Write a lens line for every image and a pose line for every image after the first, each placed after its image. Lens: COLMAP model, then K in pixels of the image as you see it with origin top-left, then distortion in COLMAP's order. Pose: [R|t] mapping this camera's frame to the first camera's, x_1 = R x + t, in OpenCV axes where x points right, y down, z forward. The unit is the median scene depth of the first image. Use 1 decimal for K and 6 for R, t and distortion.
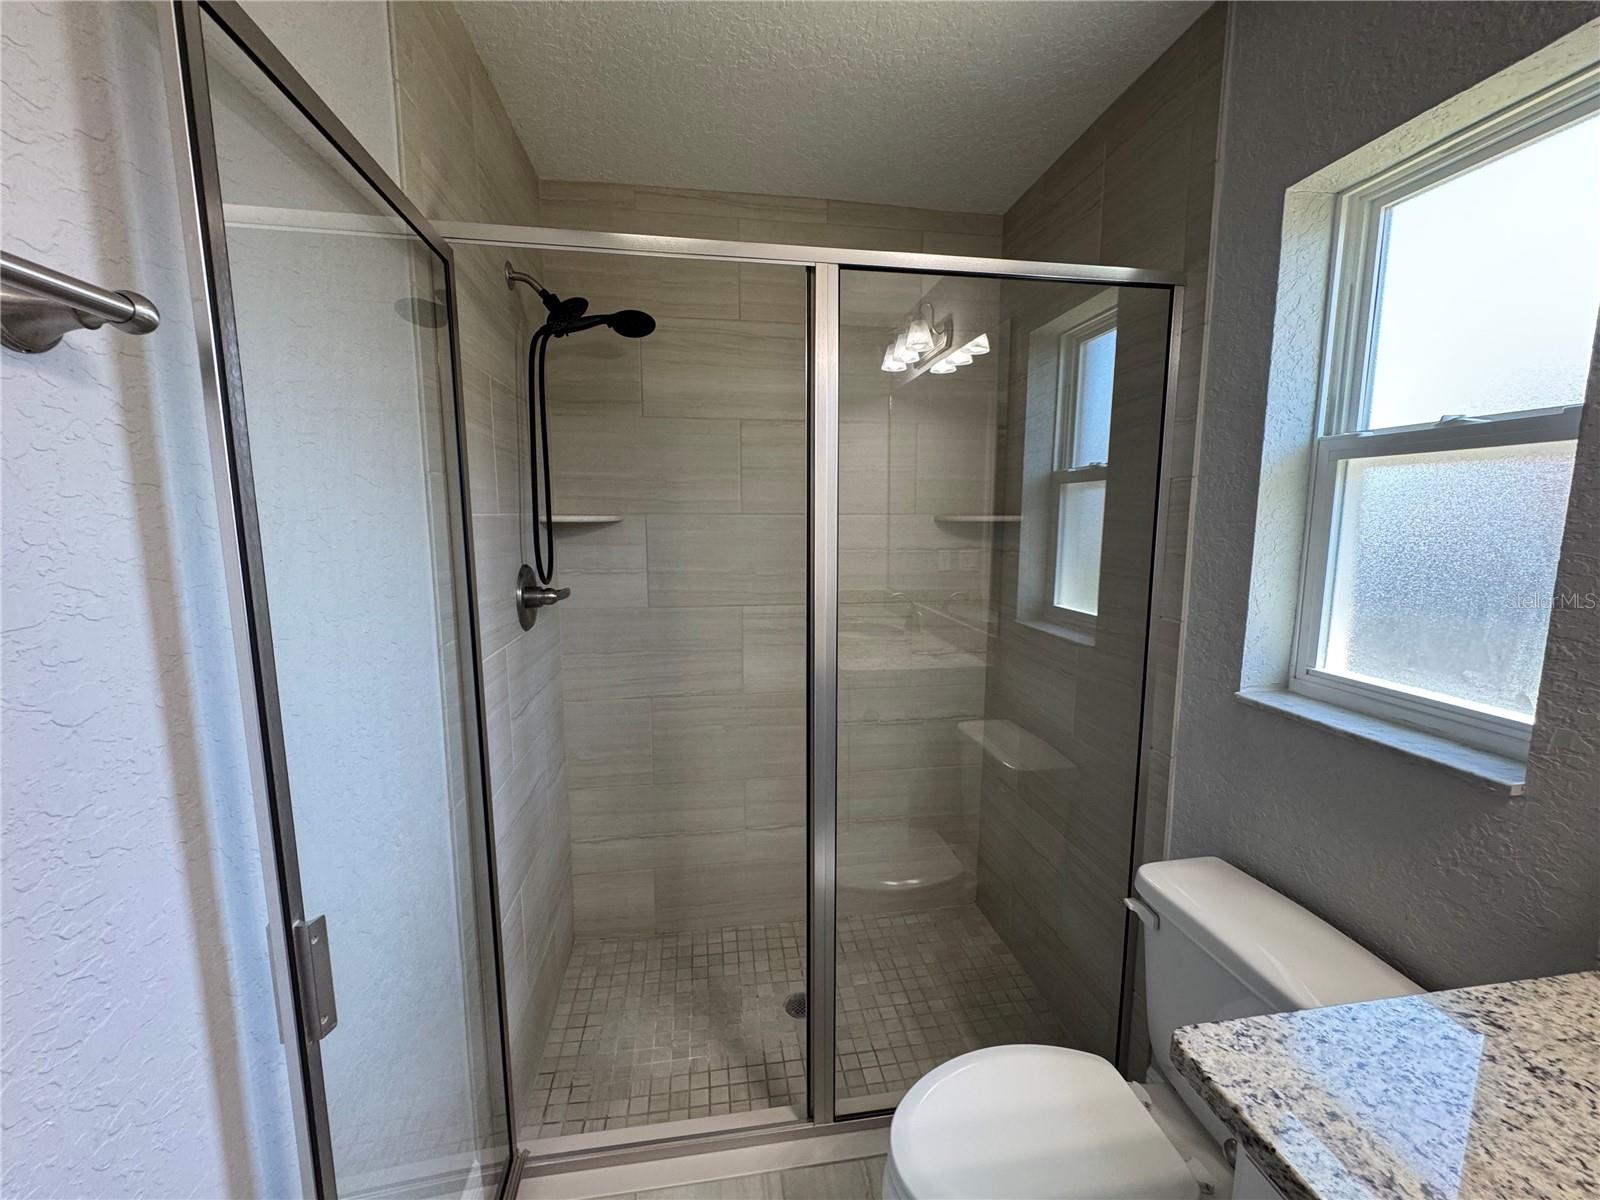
lens RADIAL K [[640.2, 0, 793.6], [0, 640.2, 604.6], [0, 0, 1]] dist [-0.001583, -0.000181]
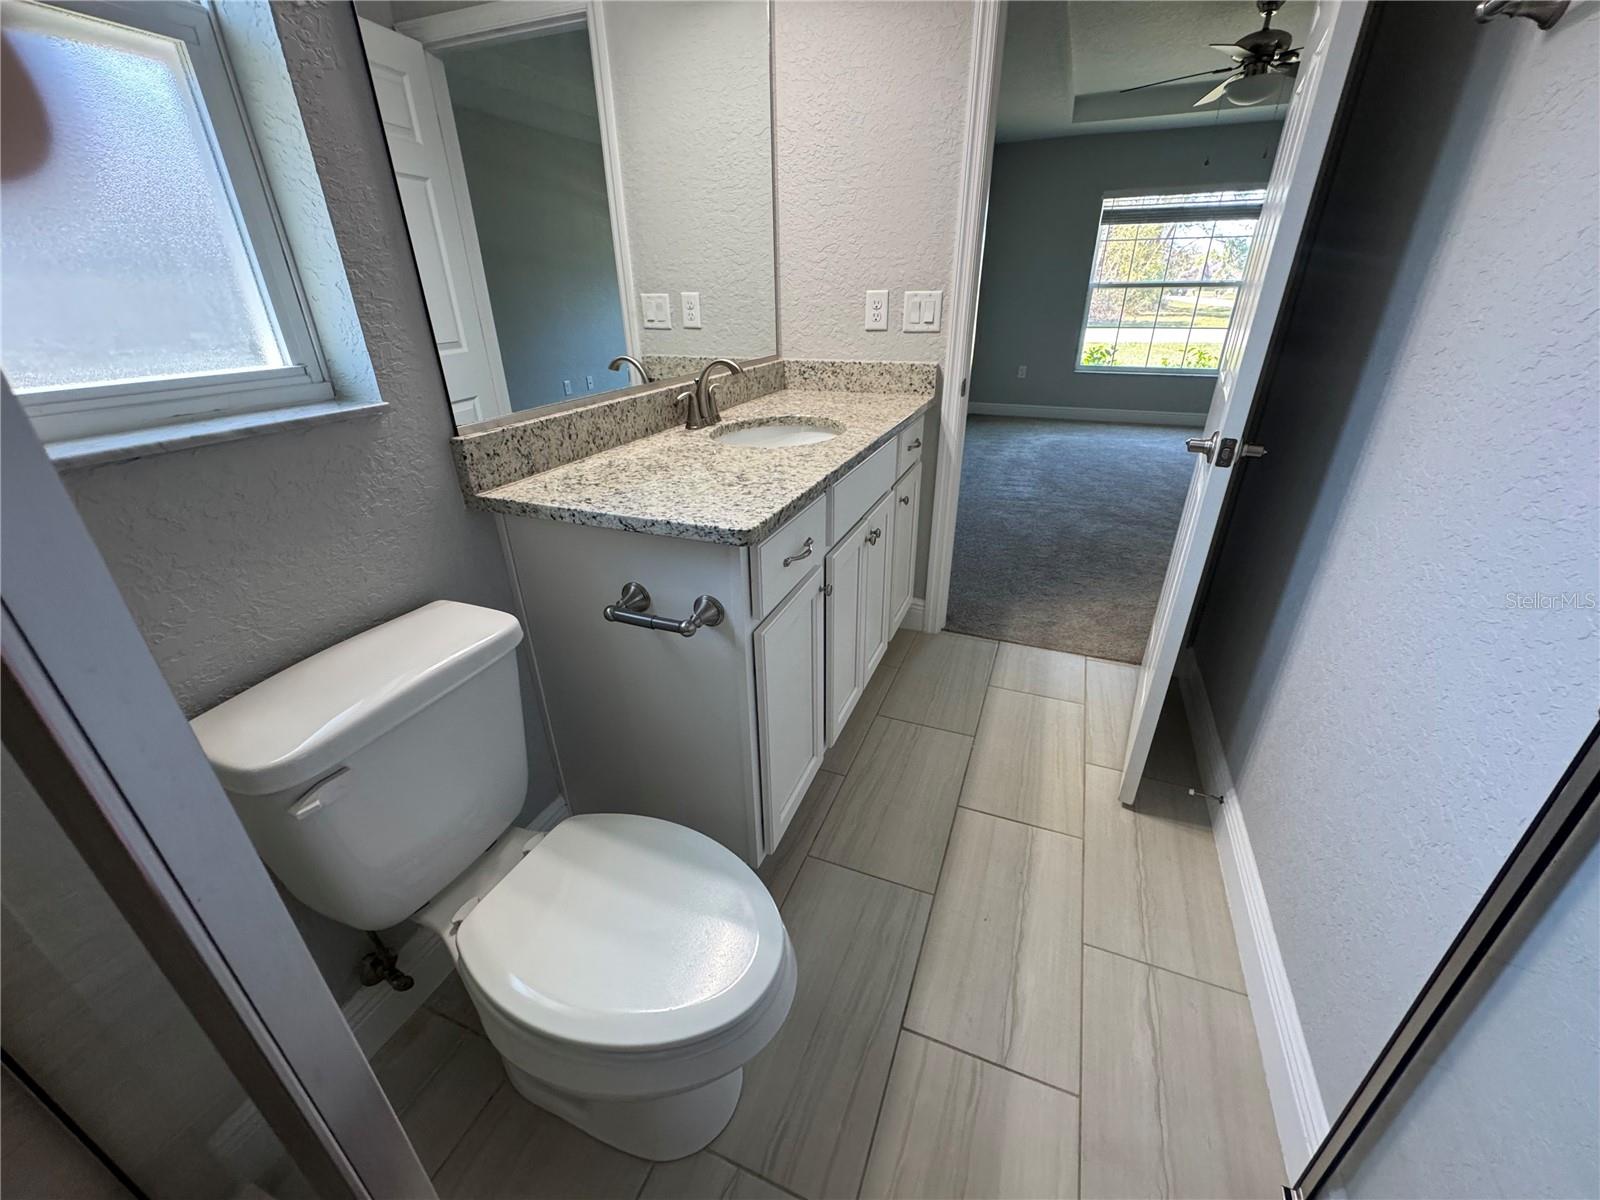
lens RADIAL K [[640.2, 0, 799.1], [0, 640.2, 602.3], [0, 0, 1]] dist [-0.001583, -0.000181]
pose [[-0.858598, -0.217093, 0.464413, -0.080006], [0.082799, 0.835290, 0.543539, 0.001091], [-0.505918, 0.505135, -0.699203, 0.679639]]
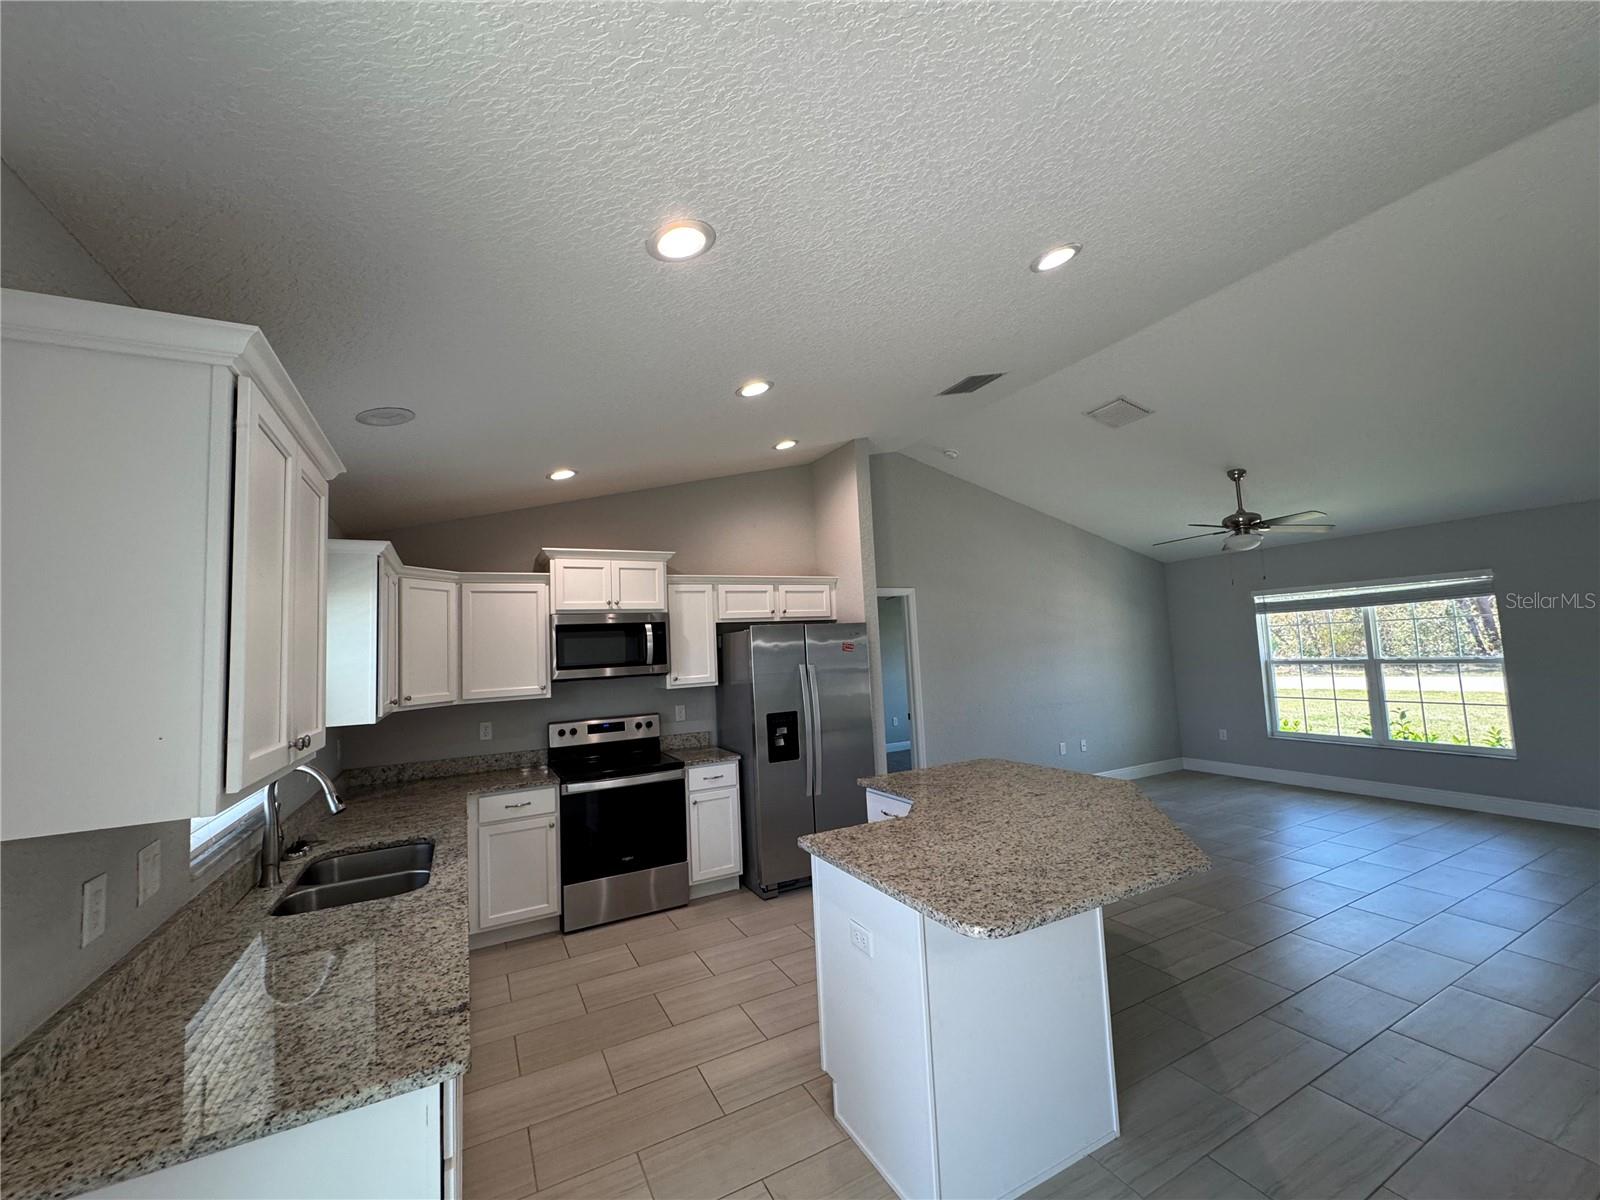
lens RADIAL K [[640.2, 0, 802.2], [0, 640.2, 597.5], [0, 0, 1]] dist [-0.001583, -0.000181]
pose [[-0.334773, 0.099763, 0.937003, -1.917502], [0.163676, 0.985421, -0.046440, -0.064636], [-0.927975, 0.137818, -0.346221, 0.464902]]
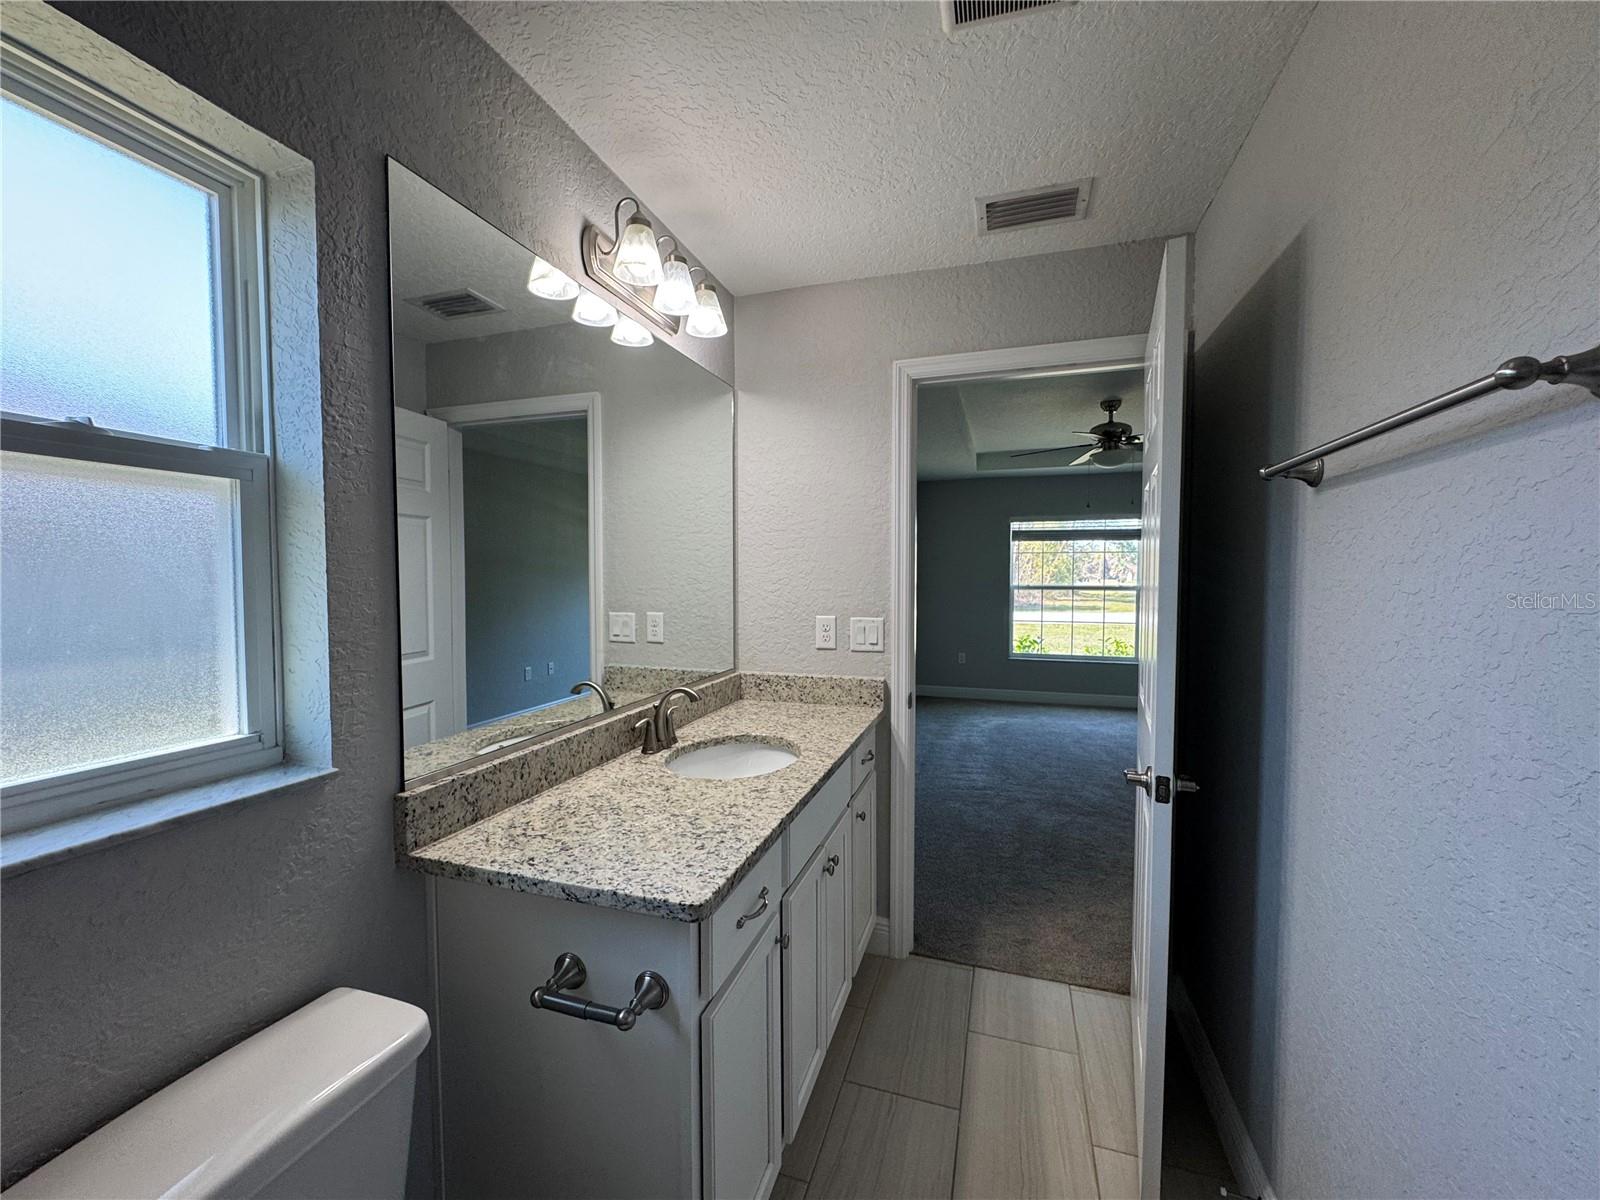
lens RADIAL K [[640.2, 0, 799.5], [0, 640.2, 599.4], [0, 0, 1]] dist [-0.001583, -0.000181]
pose [[-0.891776, -0.017834, 0.452126, -0.077204], [0.063917, 0.984238, 0.164892, -0.072020], [-0.447940, 0.175946, -0.876580, 0.664013]]
